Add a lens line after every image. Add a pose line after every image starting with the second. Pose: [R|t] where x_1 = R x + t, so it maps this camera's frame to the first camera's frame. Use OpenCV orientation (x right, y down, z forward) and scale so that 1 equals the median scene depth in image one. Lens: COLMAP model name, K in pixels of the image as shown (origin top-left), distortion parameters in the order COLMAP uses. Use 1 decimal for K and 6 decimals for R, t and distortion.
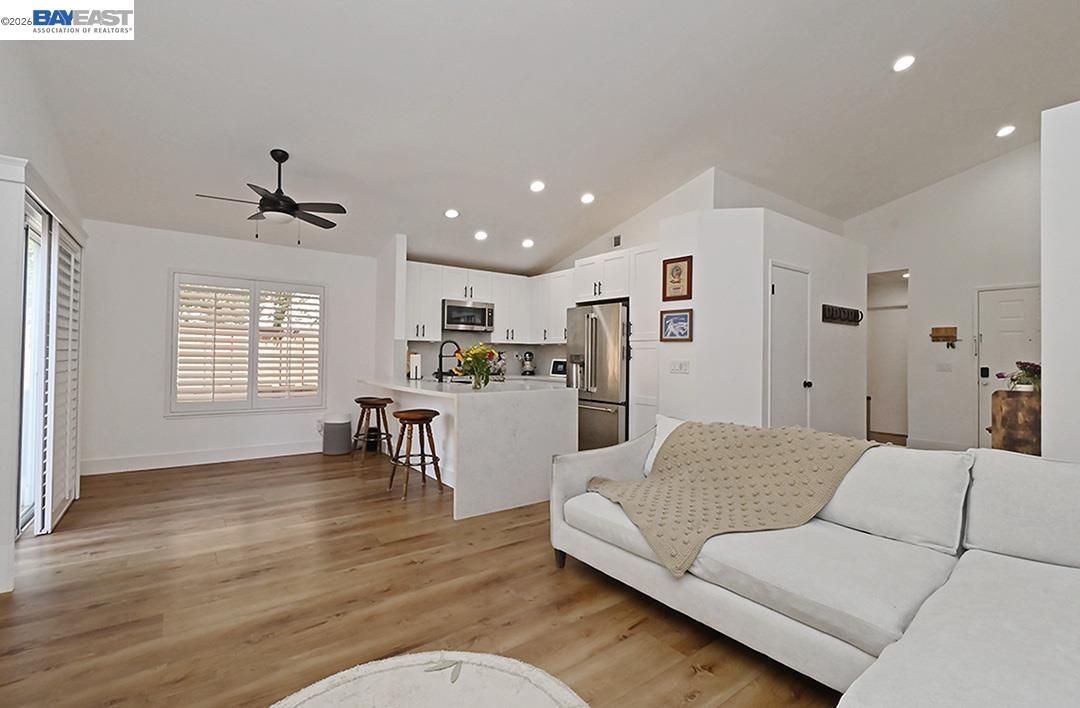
lens RADIAL K [[477.0, 0, 543.8], [0, 477.0, 354.4], [0, 0, 1]] dist [-0.002325, -0.001071]
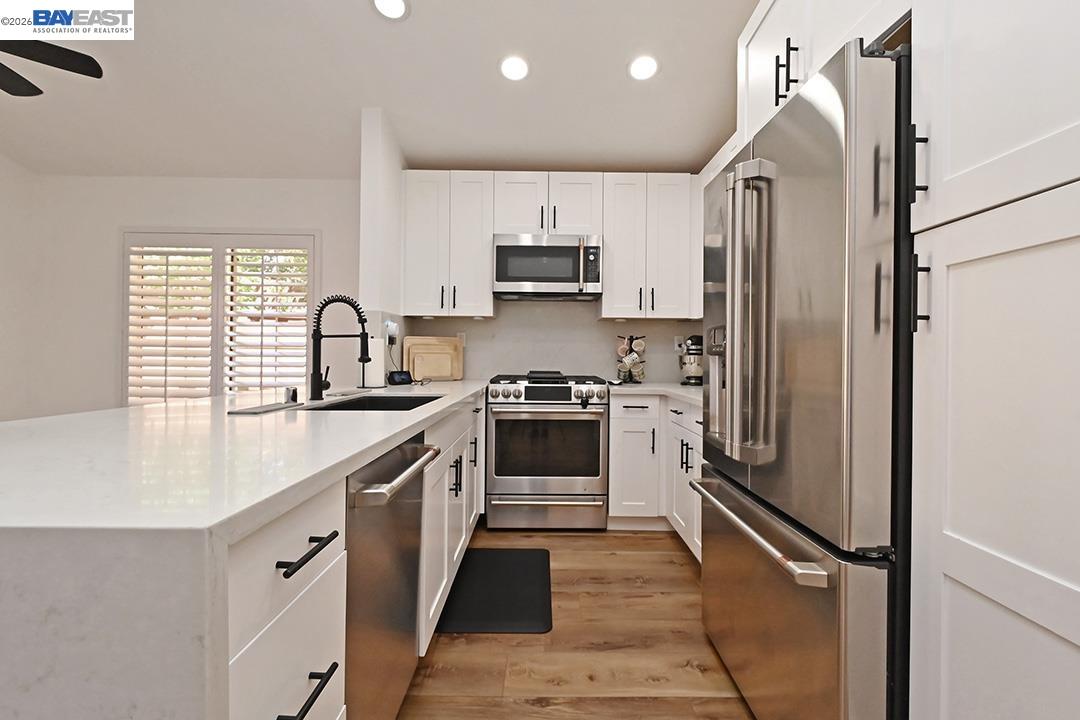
lens RADIAL K [[475.6, 0, 539.9], [0, 475.6, 355.3], [0, 0, 1]] dist [0.005133, 0.000088]
pose [[0.799959, -0.003602, -0.600043, 0.157382], [0.001565, 0.999991, -0.003917, 0.019383], [0.600052, 0.002194, 0.799958, 0.684863]]
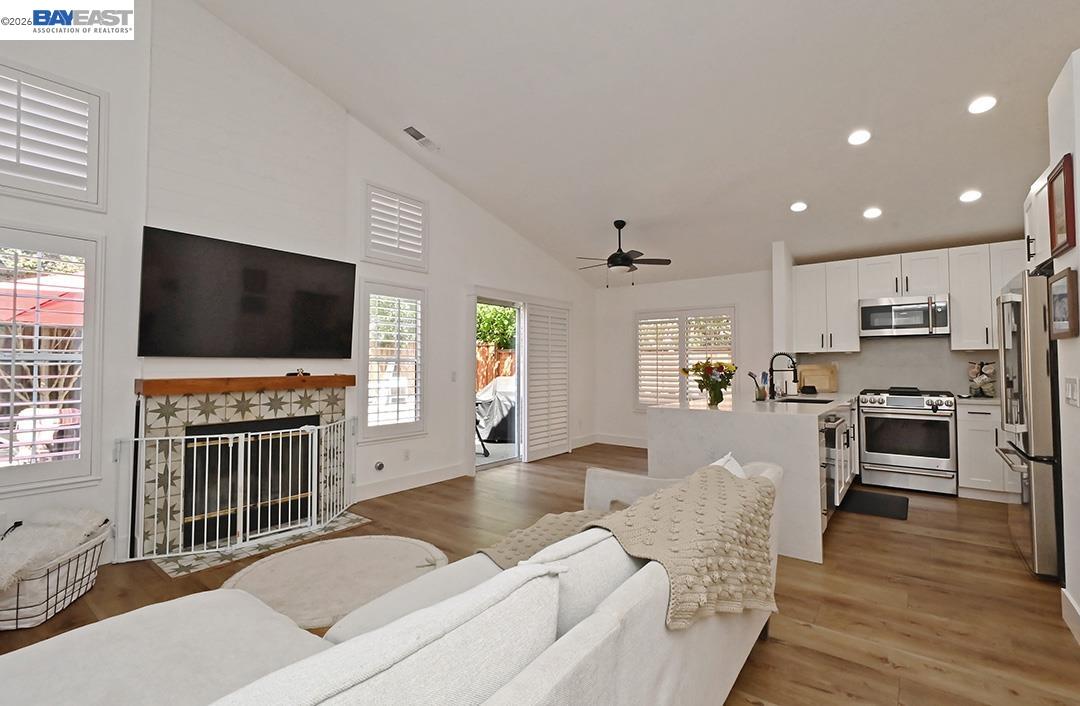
lens RADIAL K [[477.0, 0, 546.9], [0, 477.0, 349.5], [0, 0, 1]] dist [-0.002325, -0.001071]
pose [[0.270247, -0.044191, -0.961776, 0.474669], [0.008448, 0.999016, -0.043528, -0.000126], [0.962754, 0.003639, 0.270354, 0.296016]]
